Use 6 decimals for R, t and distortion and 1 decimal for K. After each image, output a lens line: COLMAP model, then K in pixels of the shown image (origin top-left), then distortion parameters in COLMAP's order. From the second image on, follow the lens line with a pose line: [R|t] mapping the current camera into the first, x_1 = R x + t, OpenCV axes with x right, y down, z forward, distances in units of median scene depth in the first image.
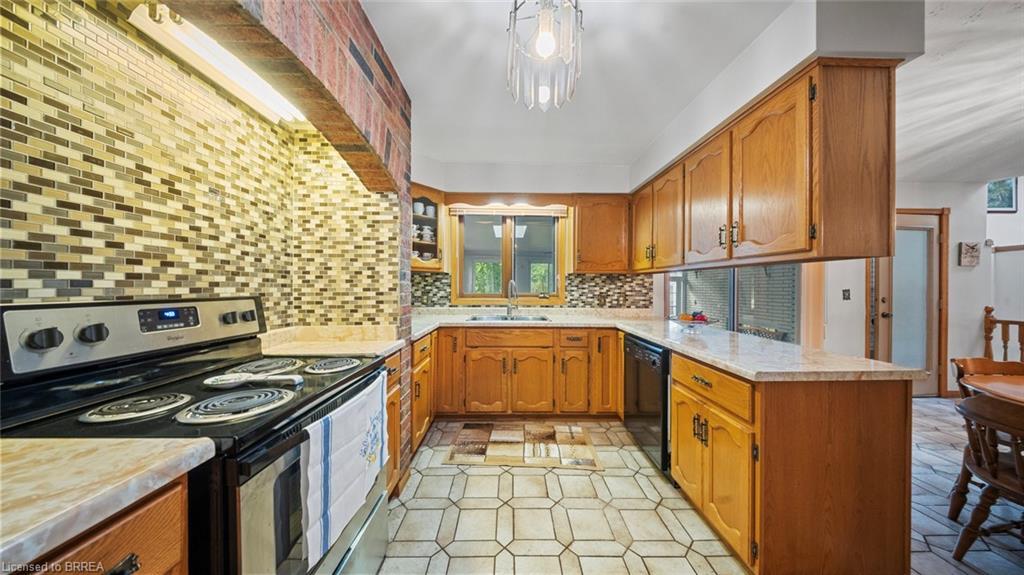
lens RADIAL K [[298.7, 0, 511.4], [0, 298.7, 287.4], [0, 0, 1]] dist [-0.003509, -0.000027]
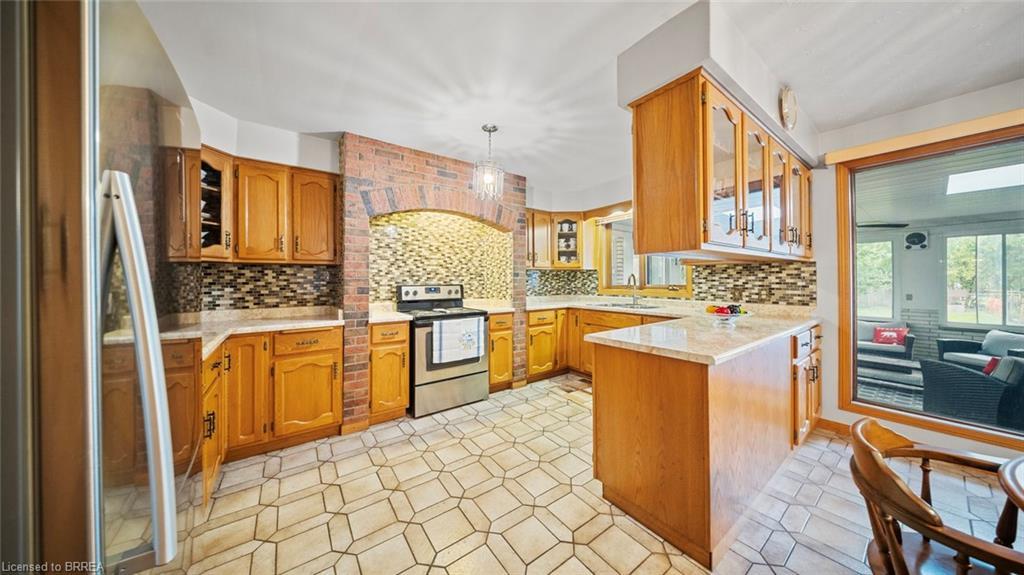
lens RADIAL K [[298.7, 0, 517.1], [0, 298.7, 280.0], [0, 0, 1]] dist [-0.003509, -0.000027]
pose [[0.585899, -0.009162, -0.810332, 1.821611], [0.005525, 0.999958, -0.007311, 0.013953], [0.810365, -0.000194, 0.585925, -0.165377]]
